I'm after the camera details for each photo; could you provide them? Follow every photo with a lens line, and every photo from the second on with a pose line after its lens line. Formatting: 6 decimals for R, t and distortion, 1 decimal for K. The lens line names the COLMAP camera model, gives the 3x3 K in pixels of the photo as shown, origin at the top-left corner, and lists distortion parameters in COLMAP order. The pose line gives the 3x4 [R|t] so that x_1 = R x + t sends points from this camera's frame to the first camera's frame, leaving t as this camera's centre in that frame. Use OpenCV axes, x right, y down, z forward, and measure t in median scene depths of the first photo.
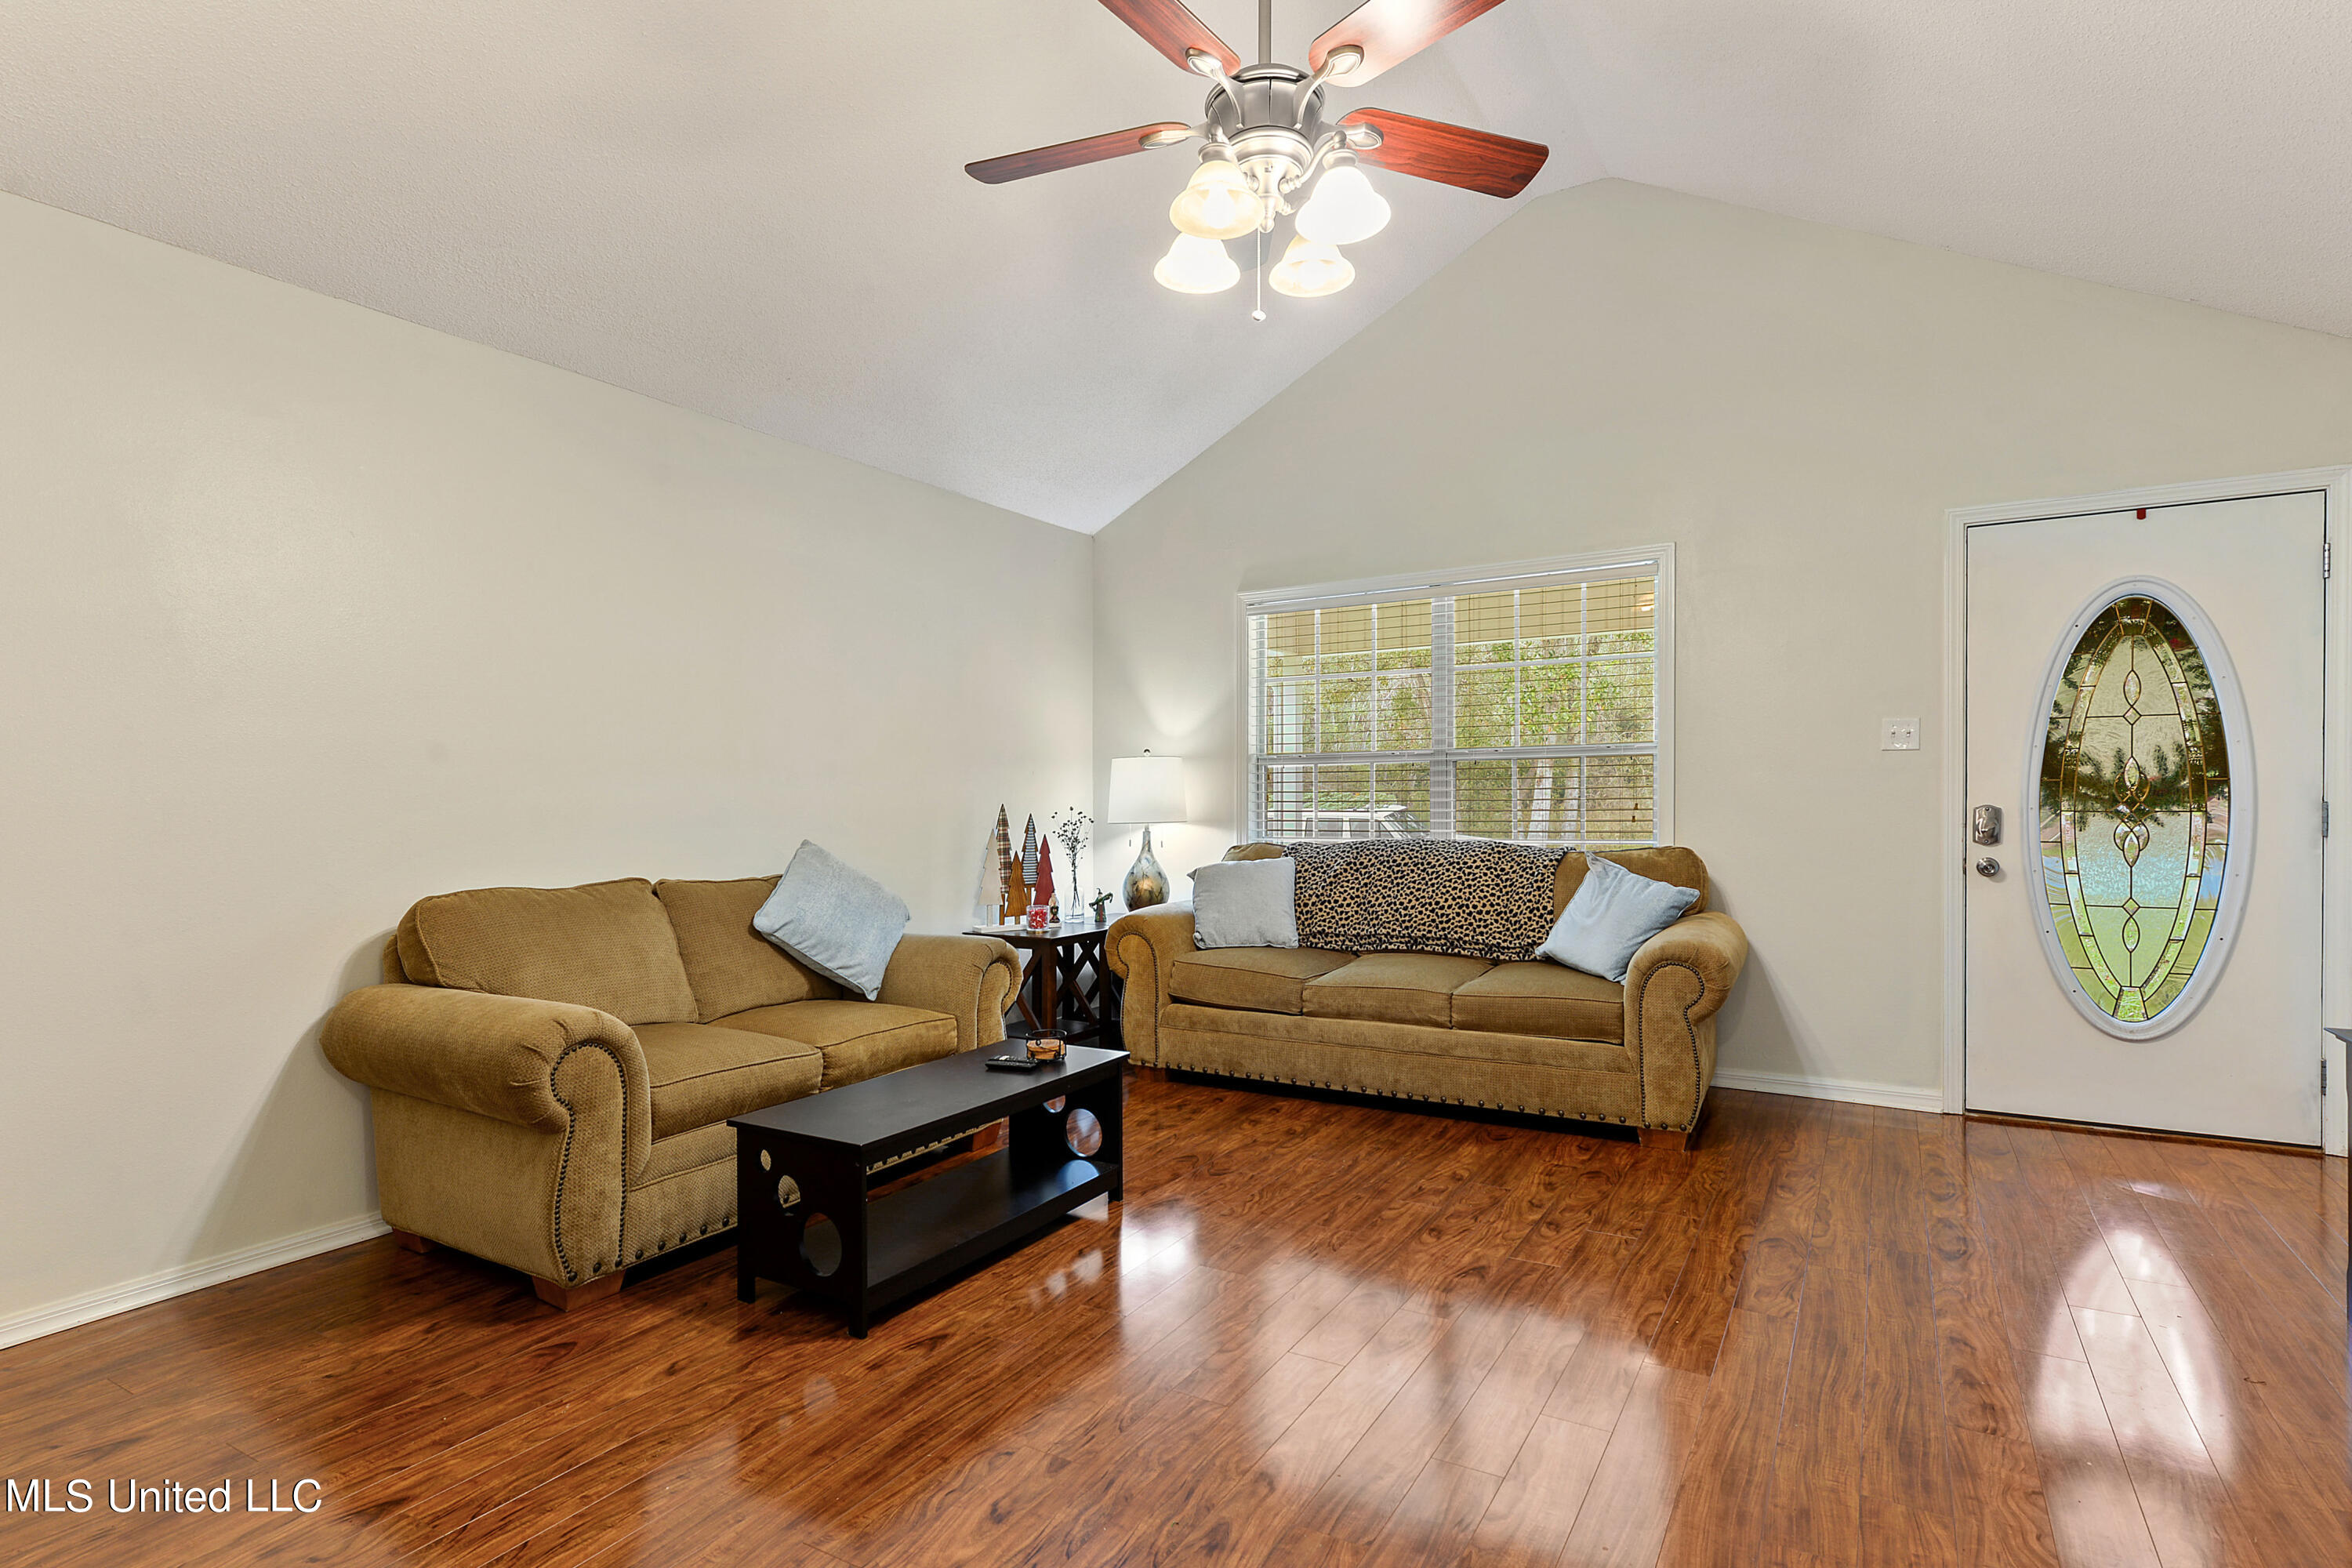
lens RADIAL K [[1219.5, 0, 1178.4], [0, 1219.5, 789.0], [0, 0, 1]] dist [0.001742, 0.000132]
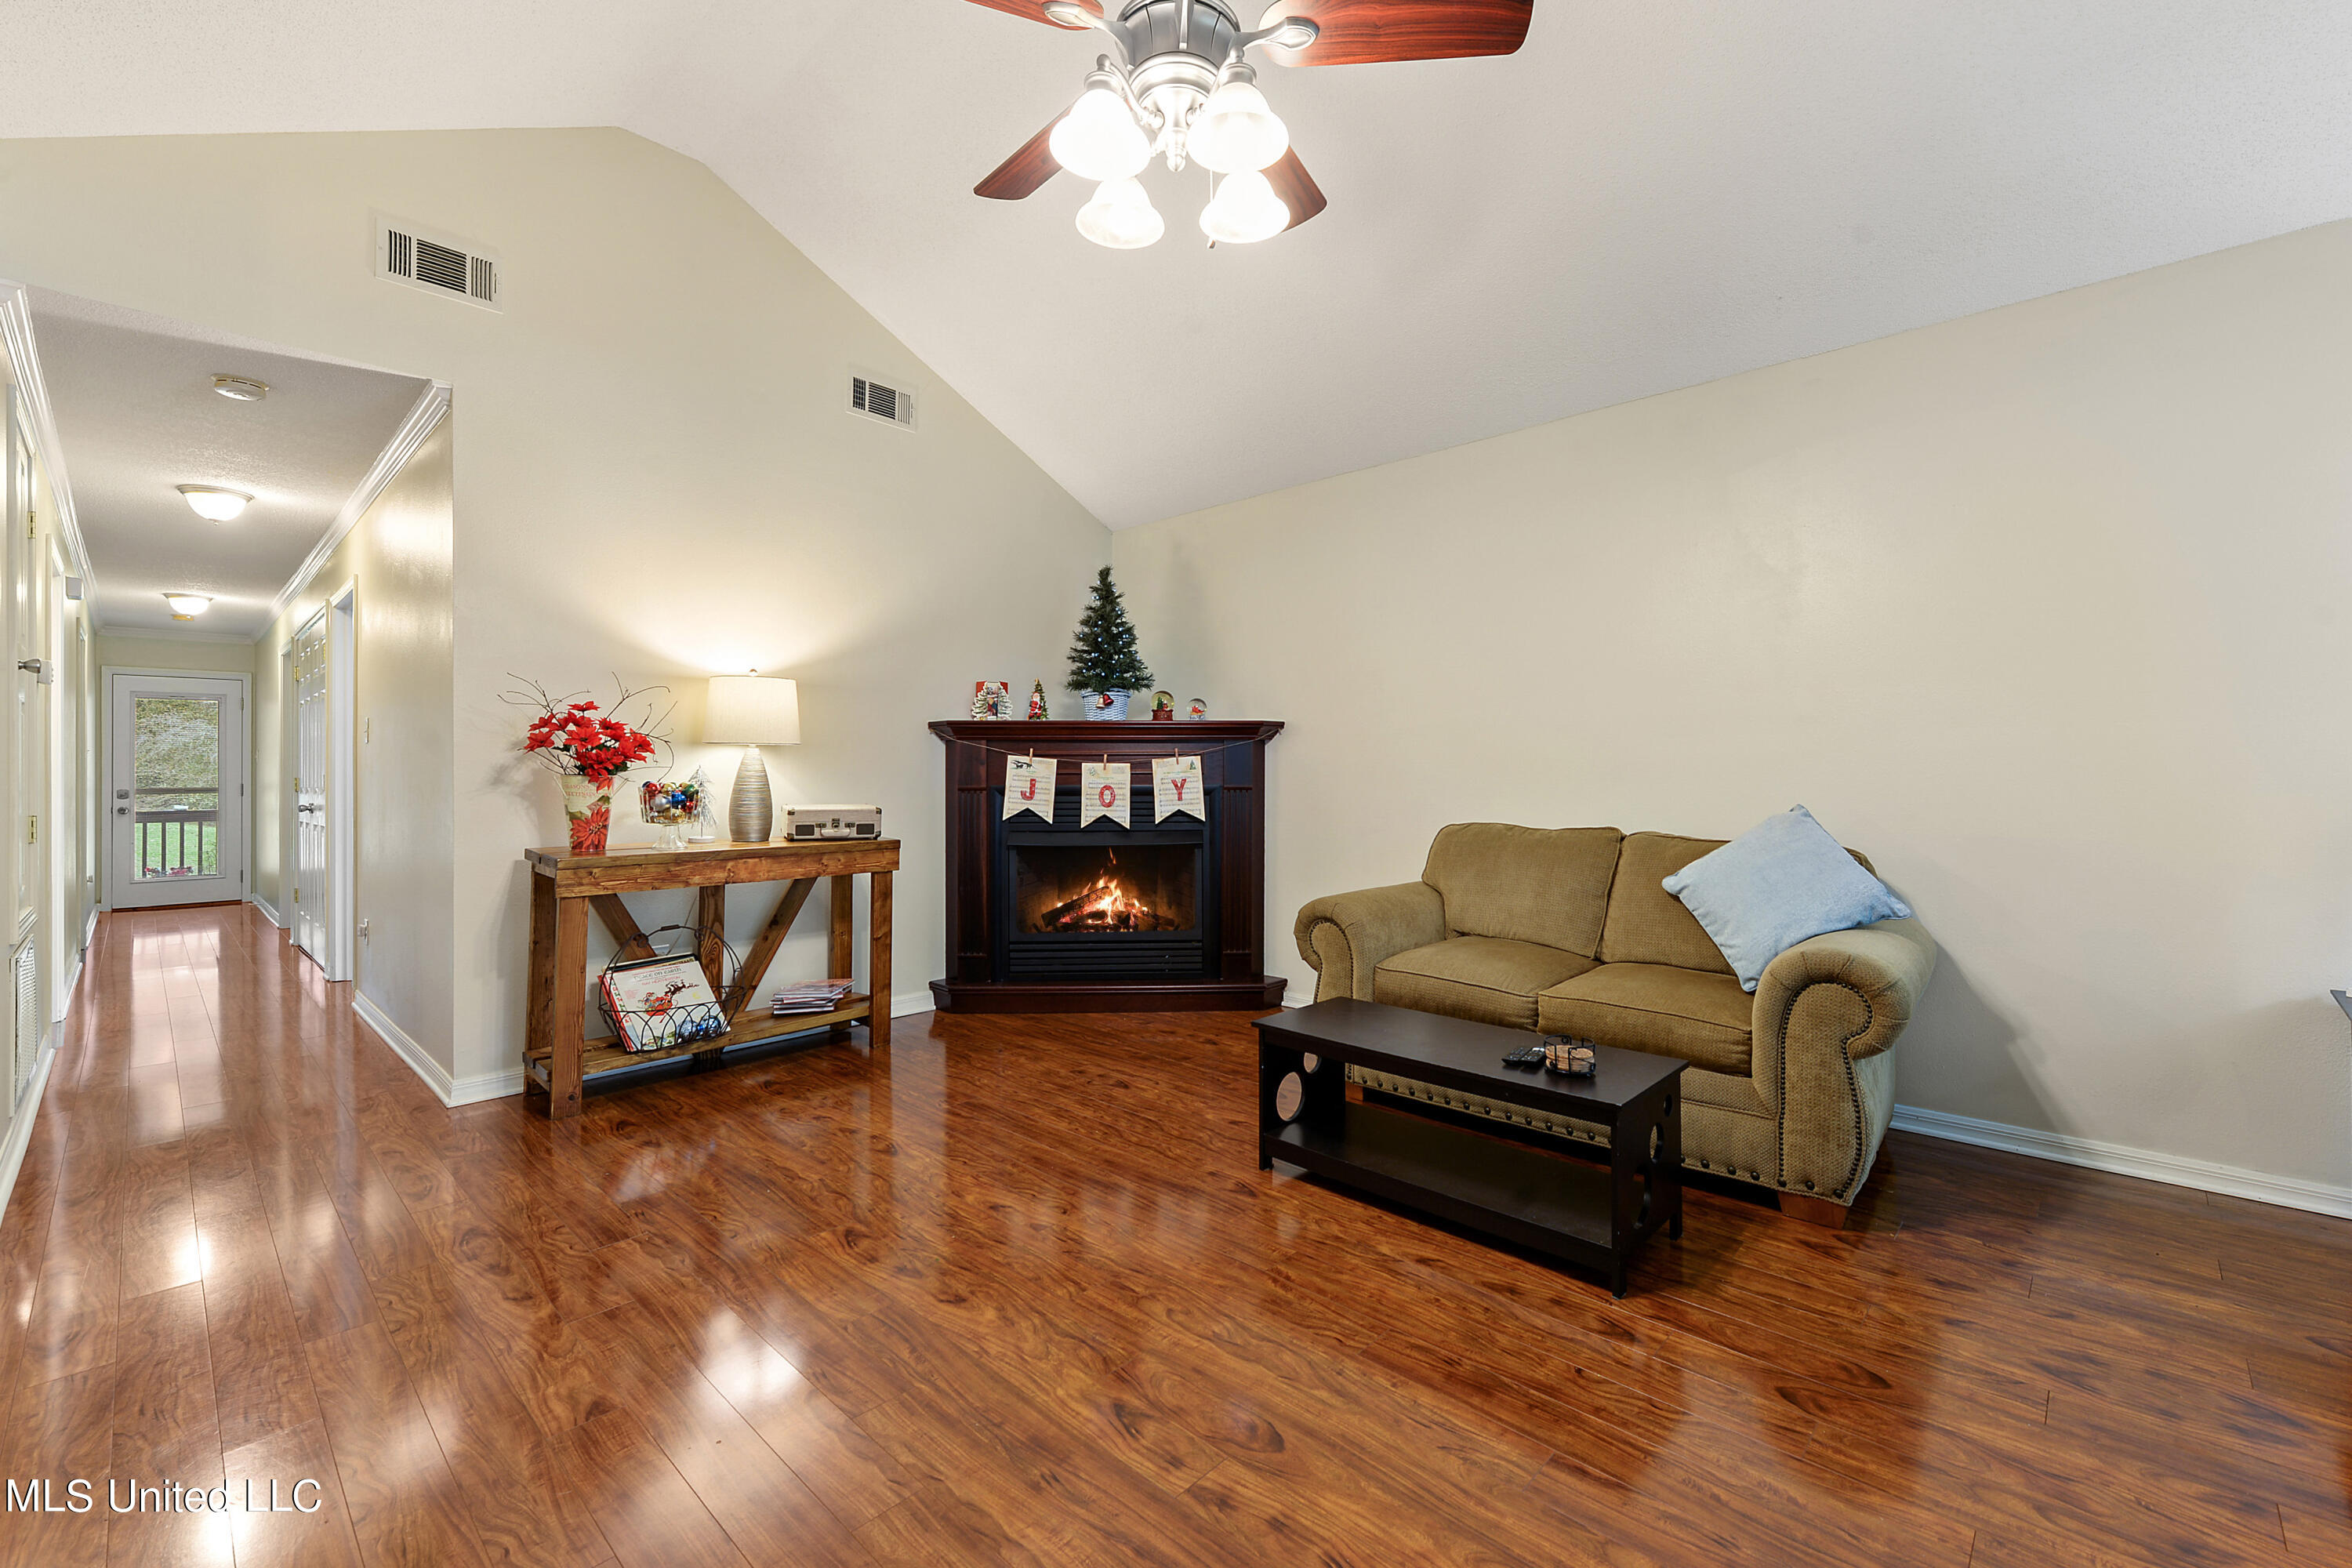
lens RADIAL K [[998.2, 0, 1180.0], [0, 998.2, 771.5], [0, 0, 1]] dist [-0.004295, -0.000652]
pose [[-0.232271, 0.010963, -0.972589, 0.616103], [0.002243, 0.999940, 0.010735, 0.009142], [0.972648, 0.000312, -0.232282, 0.899414]]
